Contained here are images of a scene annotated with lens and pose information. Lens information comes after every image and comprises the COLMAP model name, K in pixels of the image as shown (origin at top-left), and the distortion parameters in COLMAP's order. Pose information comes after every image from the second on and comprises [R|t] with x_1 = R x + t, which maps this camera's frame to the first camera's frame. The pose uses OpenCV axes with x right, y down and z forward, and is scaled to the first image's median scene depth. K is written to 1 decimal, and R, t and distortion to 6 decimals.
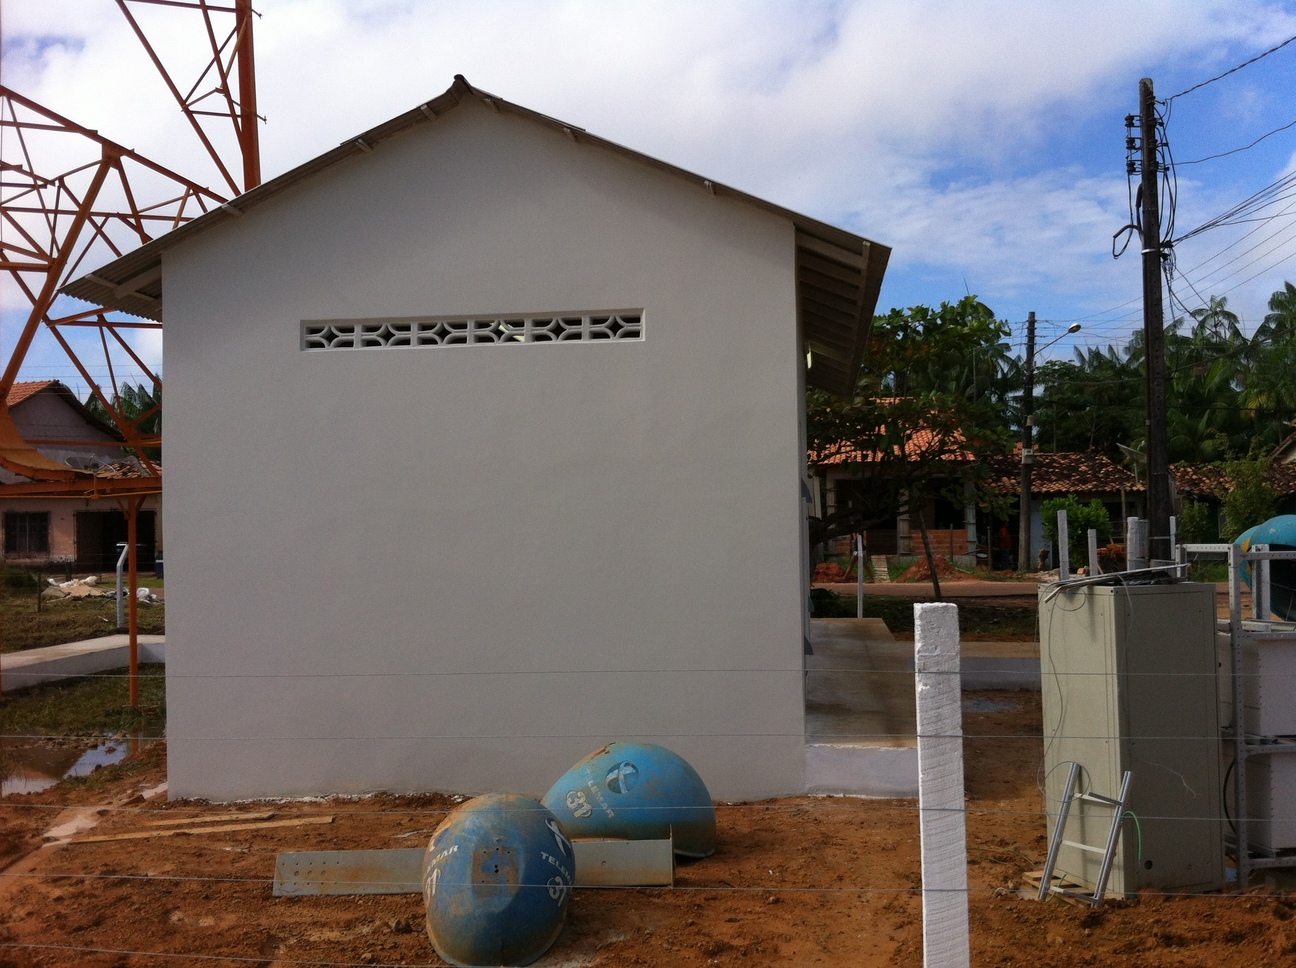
lens RADIAL K [[1300.9, 0, 652.0], [0, 1300.9, 485.5], [0, 0, 1]] dist [-0.000371, 0.000000]
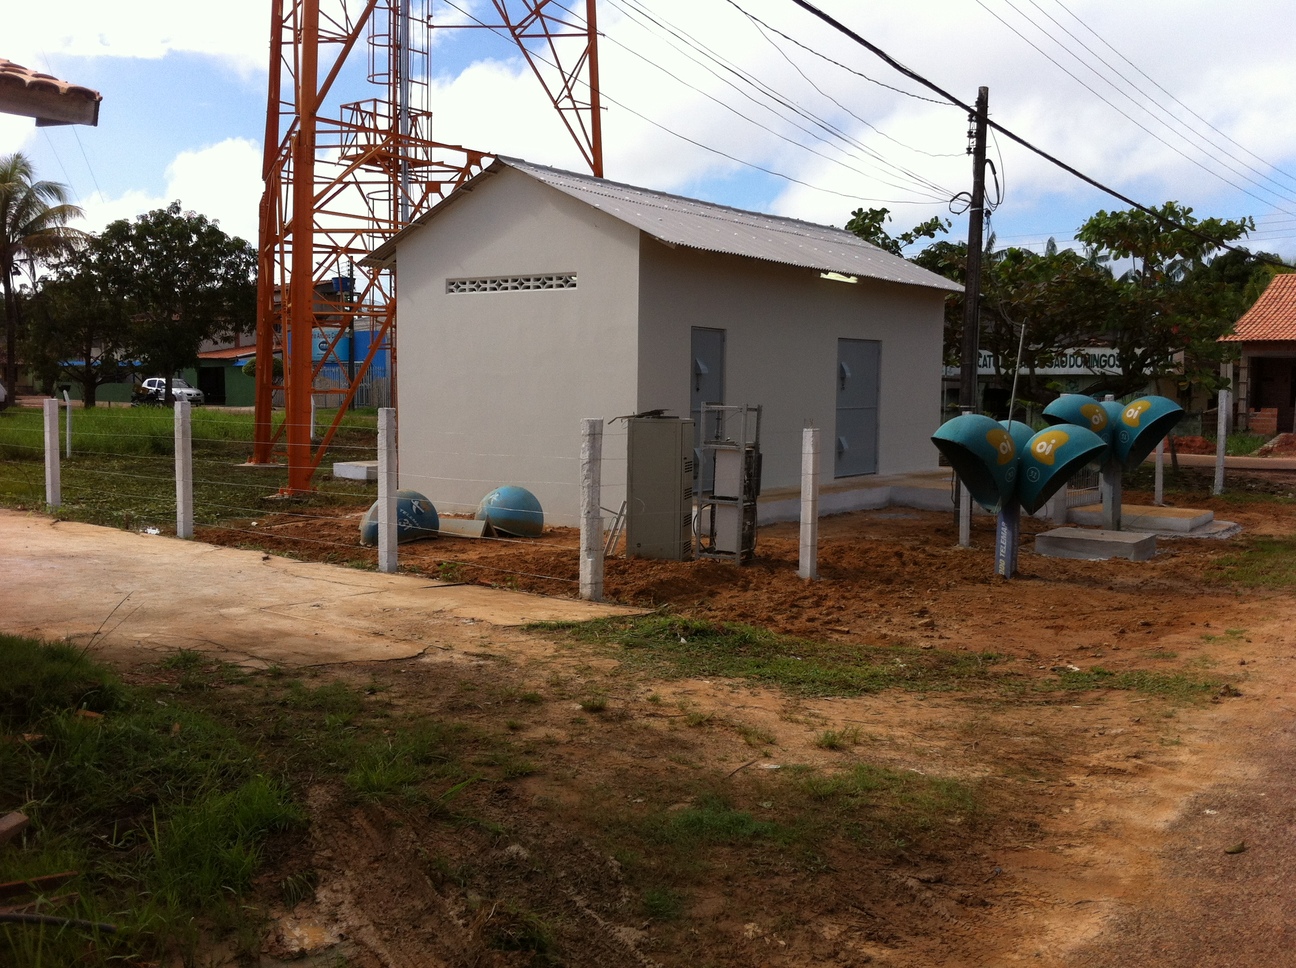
lens RADIAL K [[1300.9, 0, 645.7], [0, 1300.9, 487.1], [0, 0, 1]] dist [-0.000371, 0.000000]
pose [[0.874741, 0.061167, -0.480714, 0.959606], [-0.011472, 0.994338, 0.105647, -0.024373], [0.484454, -0.086899, 0.870490, -0.593100]]
